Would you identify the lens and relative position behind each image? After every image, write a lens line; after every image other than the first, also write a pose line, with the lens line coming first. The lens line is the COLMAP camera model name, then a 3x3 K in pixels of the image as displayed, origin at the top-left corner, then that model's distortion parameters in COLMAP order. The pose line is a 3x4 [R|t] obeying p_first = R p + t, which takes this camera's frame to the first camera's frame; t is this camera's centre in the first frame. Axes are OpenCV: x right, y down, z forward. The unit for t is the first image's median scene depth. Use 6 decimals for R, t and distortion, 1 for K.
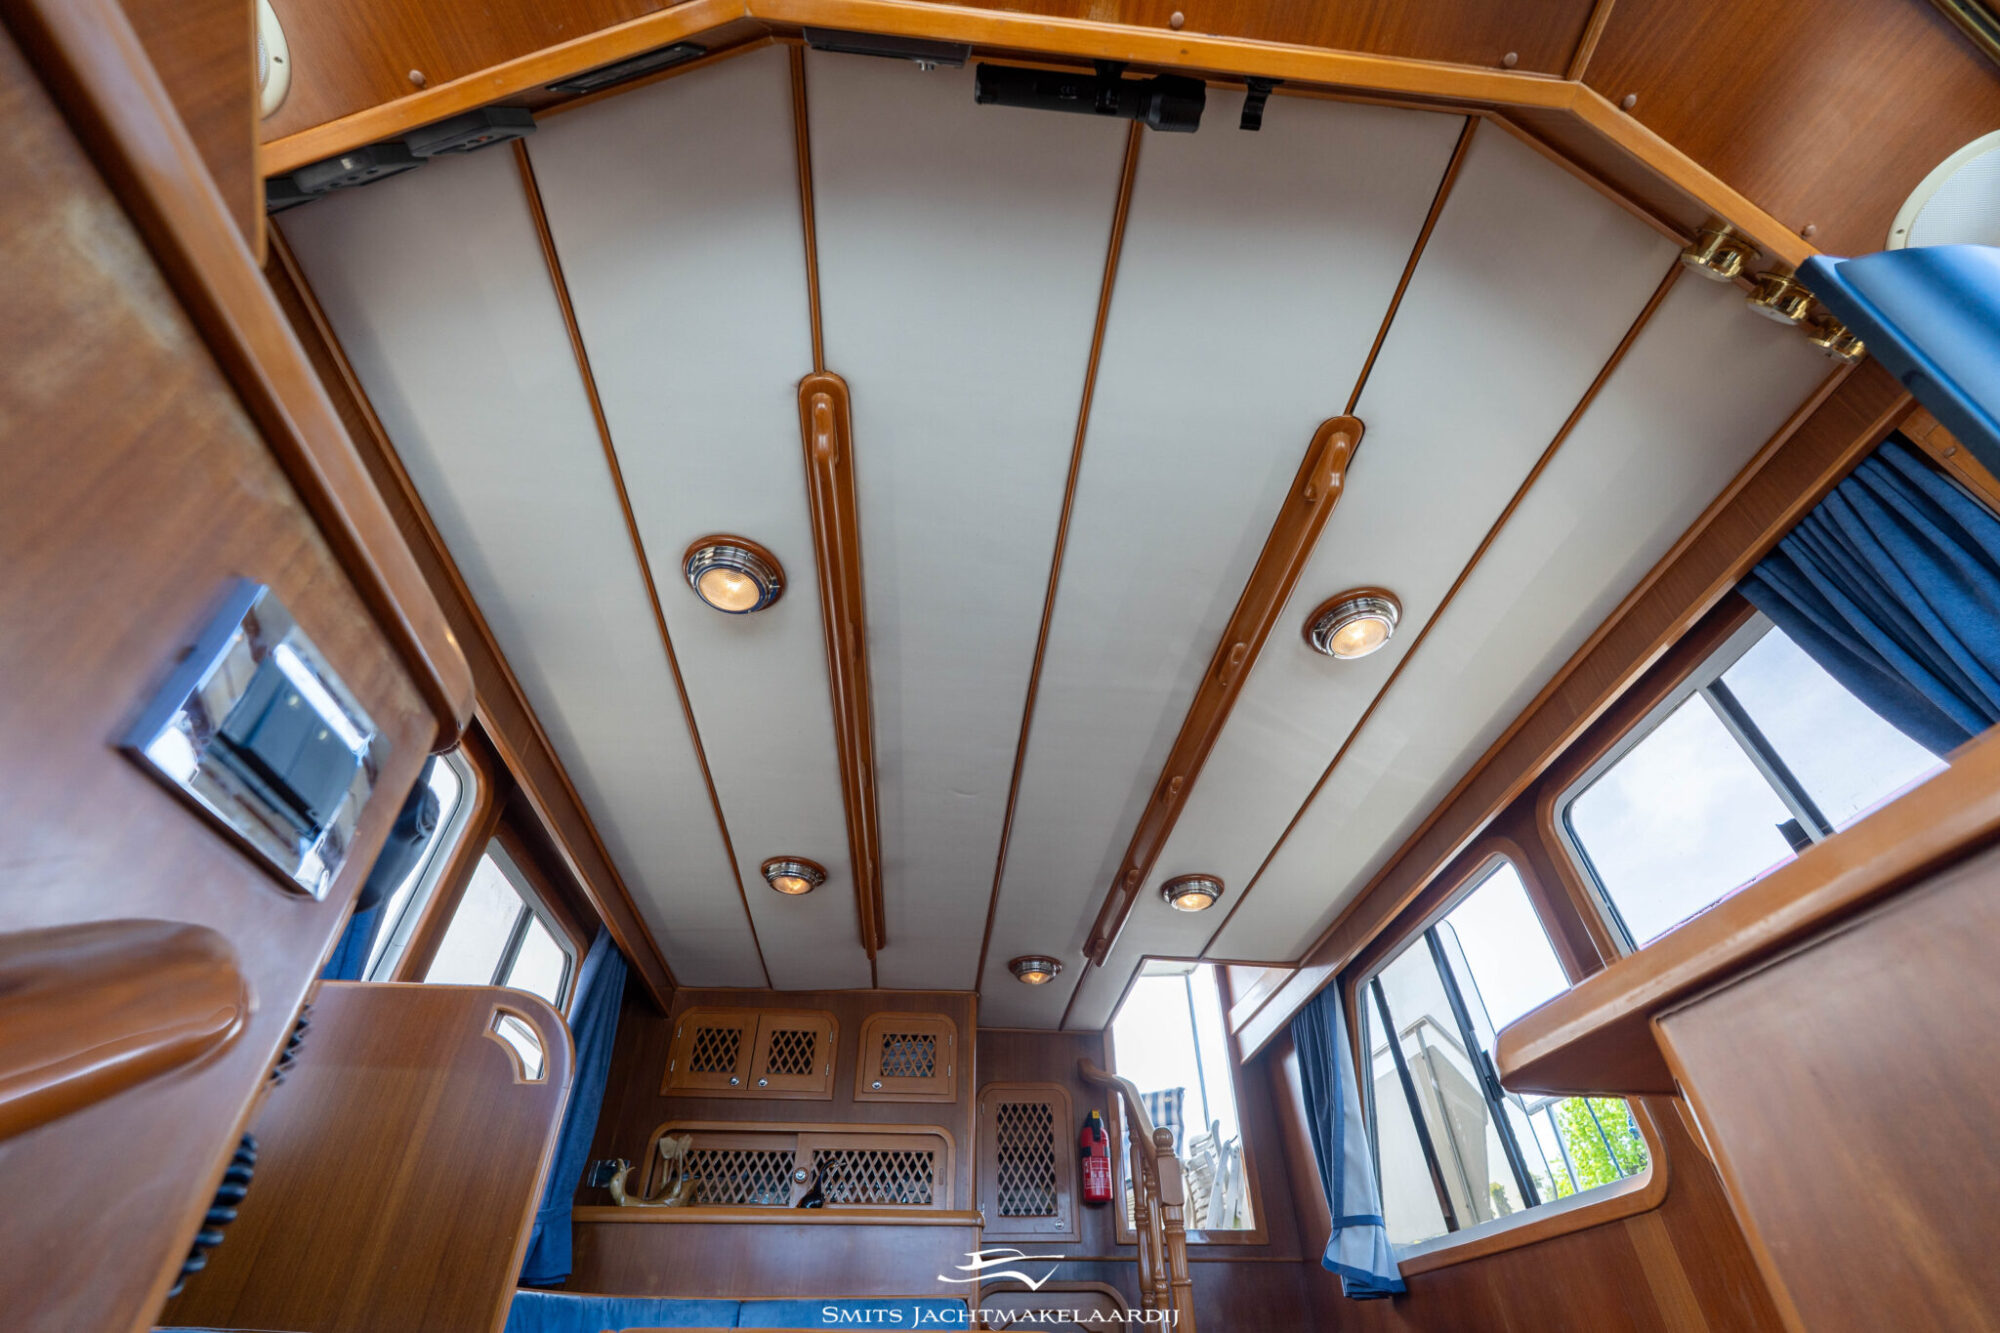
lens RADIAL K [[870.9, 0, 1000.2], [0, 870.9, 670.0], [0, 0, 1]] dist [-0.002093, -0.000766]
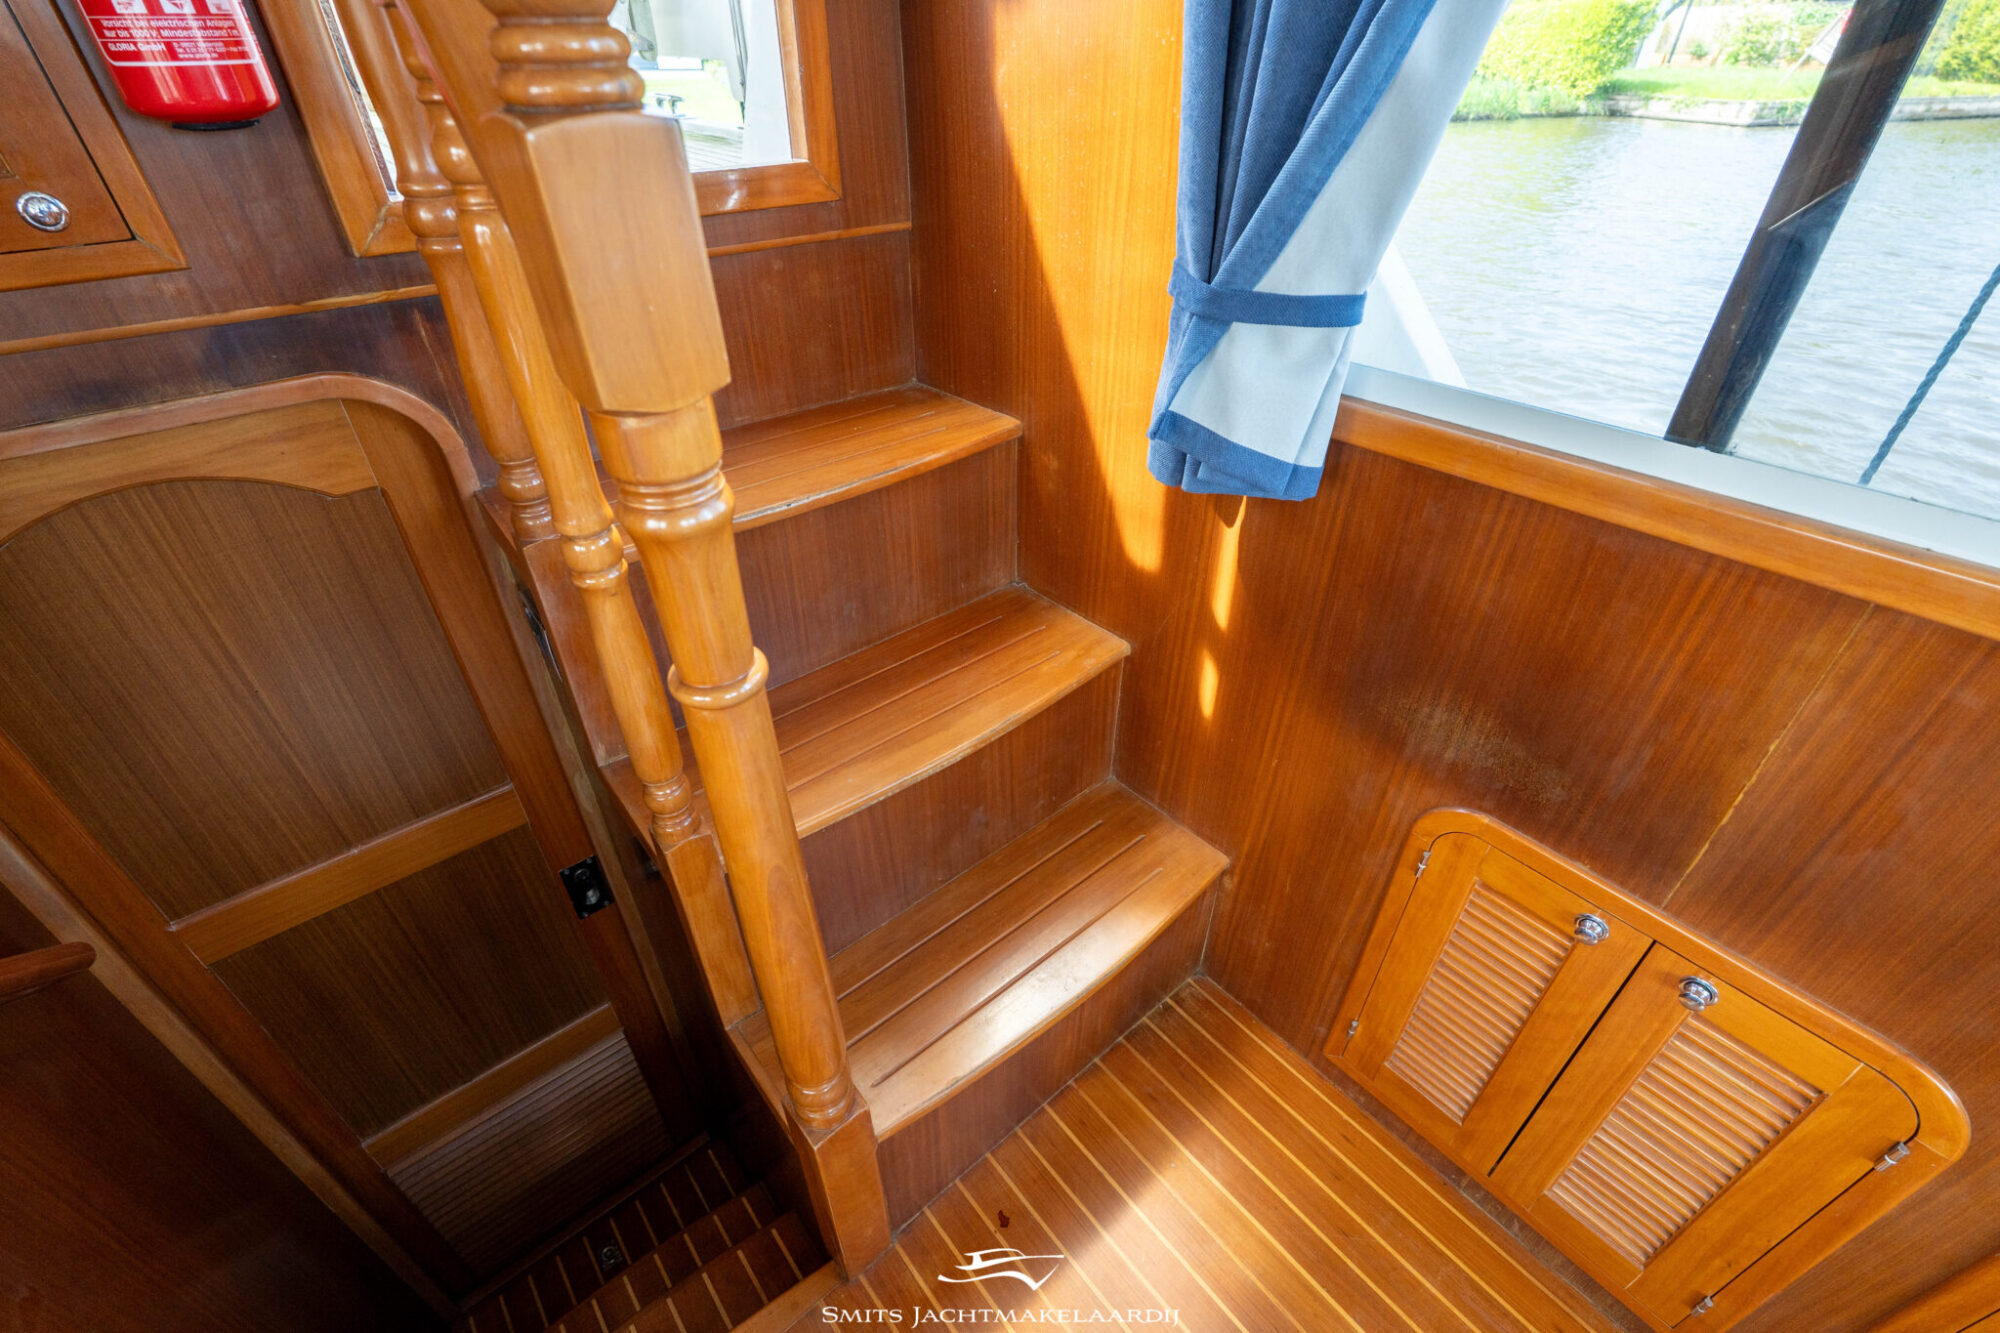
lens RADIAL K [[875.3, 0, 999.6], [0, 875.3, 667.9], [0, 0, 1]] dist [-0.001690, -0.000588]
pose [[0.817012, -0.332056, 0.471412, 0.129437], [-0.373461, 0.318178, 0.871372, 0.388221], [-0.439337, -0.887976, 0.135945, 0.767545]]
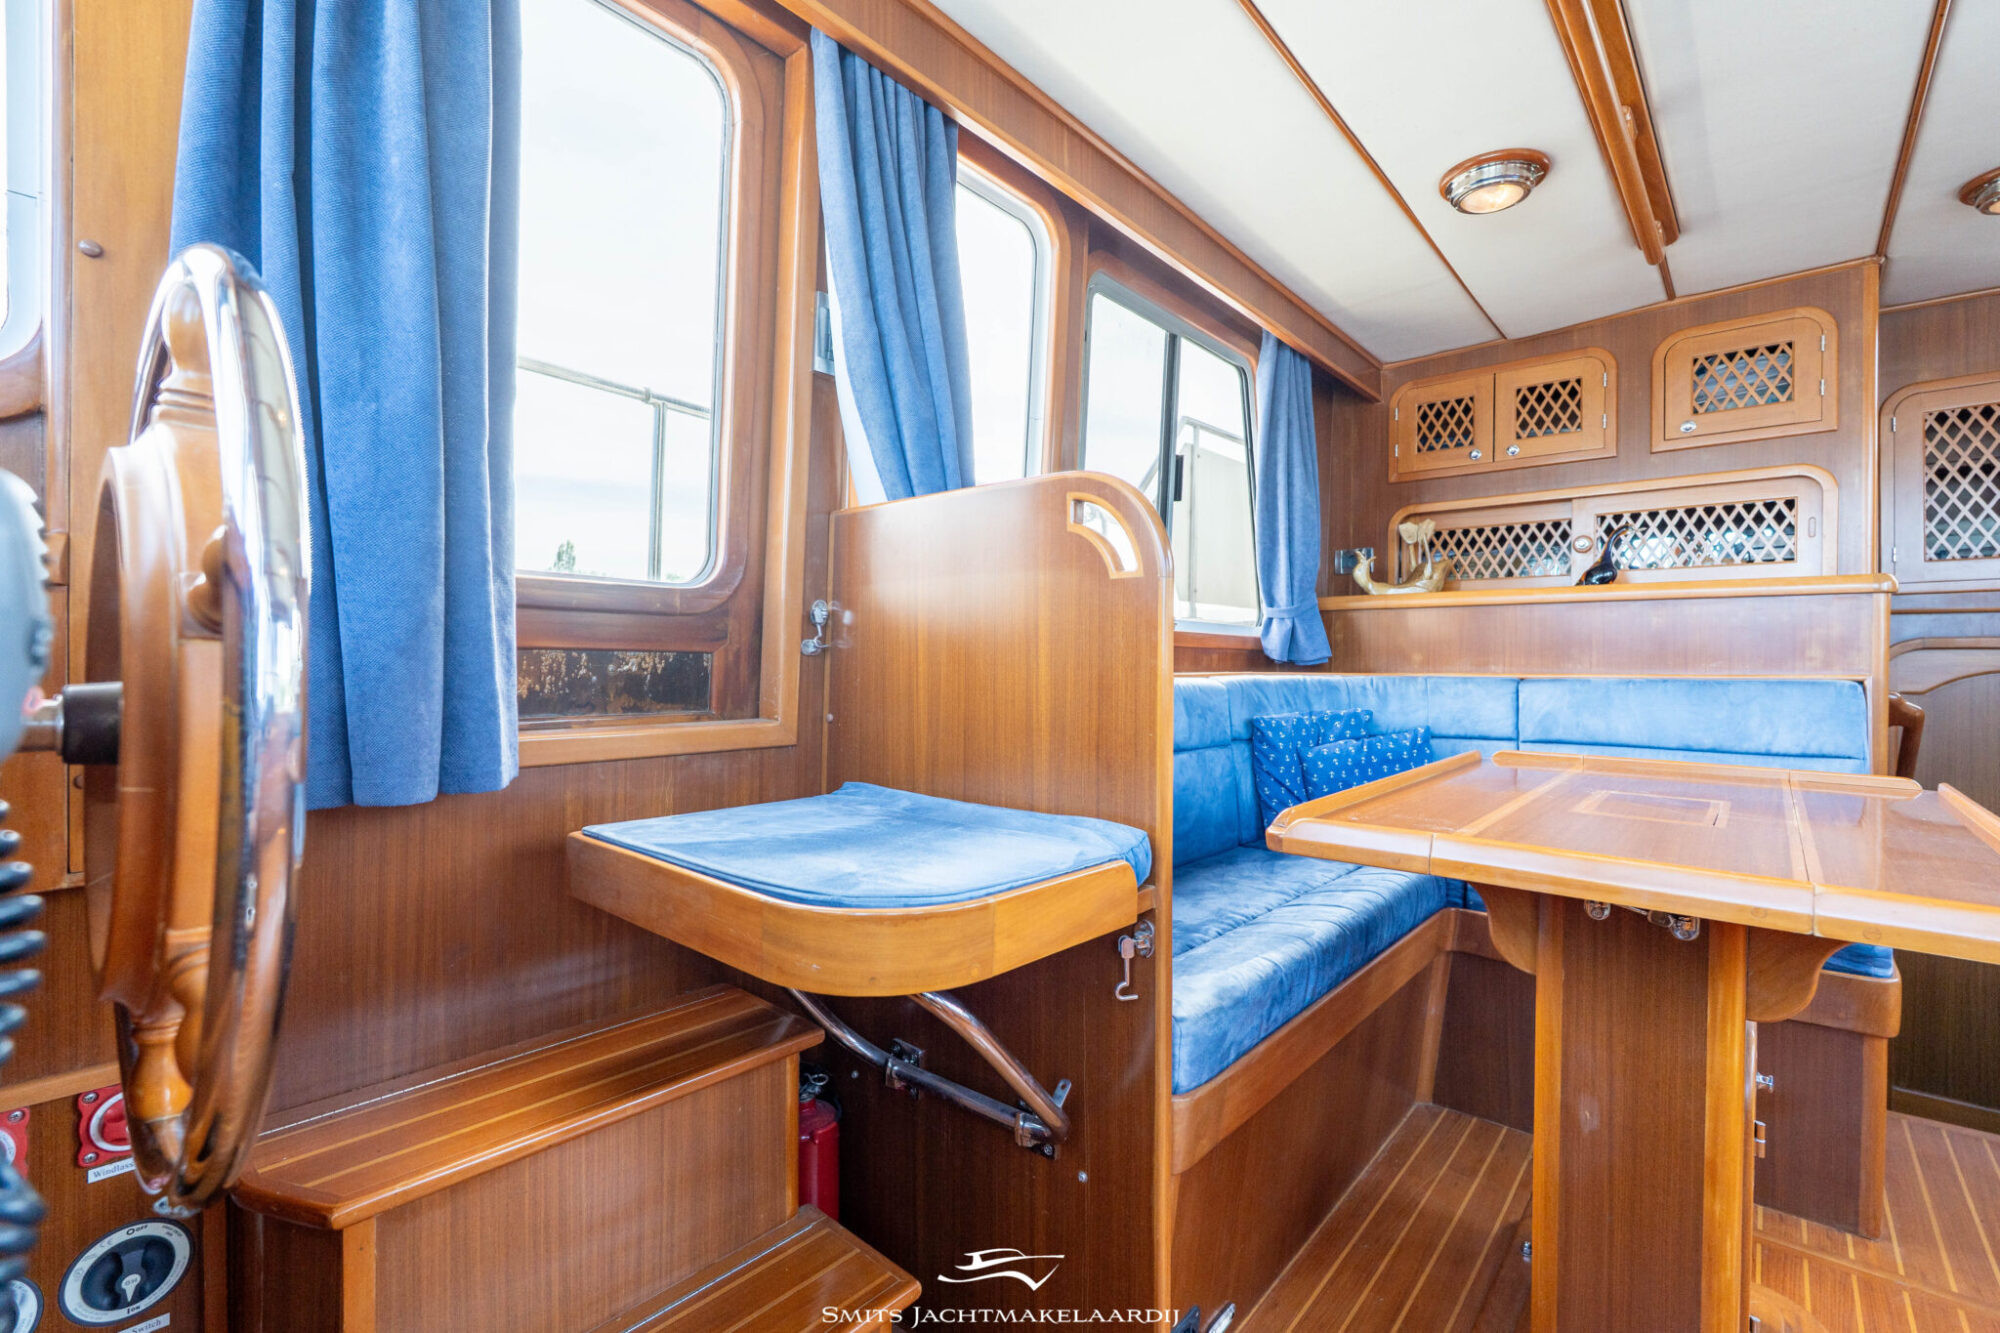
lens RADIAL K [[875.3, 0, 999.6], [0, 875.3, 667.9], [0, 0, 1]] dist [-0.001690, -0.000588]
pose [[0.688933, 0.013647, -0.724696, -0.004936], [0.455281, 0.769826, 0.447311, 0.040529], [0.563994, -0.638108, 0.524146, 0.159008]]
